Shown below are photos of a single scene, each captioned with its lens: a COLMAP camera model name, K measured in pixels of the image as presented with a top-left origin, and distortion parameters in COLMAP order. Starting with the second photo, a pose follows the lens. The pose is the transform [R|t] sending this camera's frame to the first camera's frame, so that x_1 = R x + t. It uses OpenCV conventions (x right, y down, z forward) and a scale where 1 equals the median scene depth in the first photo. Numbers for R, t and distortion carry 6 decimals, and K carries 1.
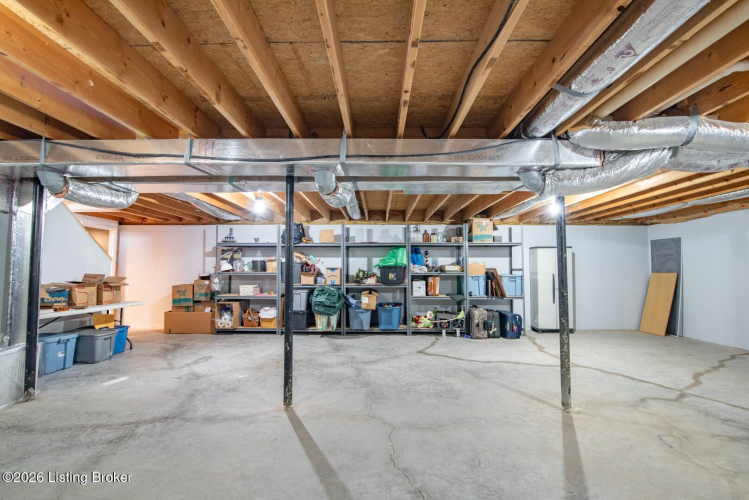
lens RADIAL K [[341.4, 0, 373.4], [0, 341.4, 254.0], [0, 0, 1]] dist [-0.016033, -0.000121]
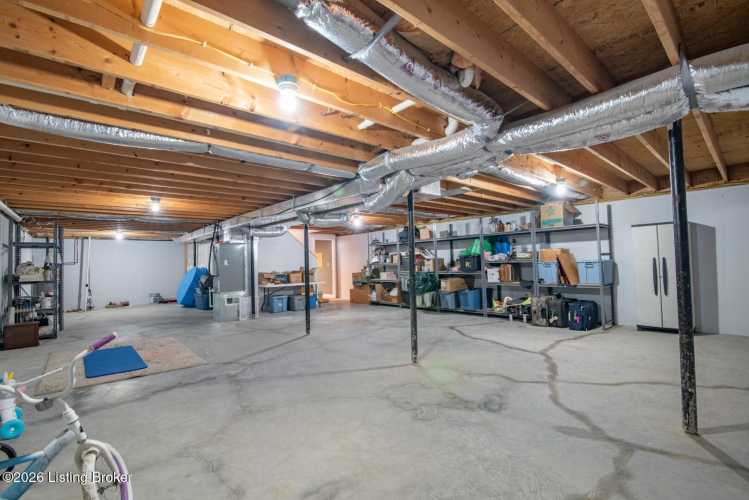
lens RADIAL K [[341.4, 0, 374.0], [0, 341.4, 254.7], [0, 0, 1]] dist [-0.016033, -0.000121]
pose [[0.677299, -0.039147, -0.734666, 0.682103], [0.067488, 0.997679, 0.009056, 0.000315], [0.732606, -0.055715, 0.678369, -0.011775]]
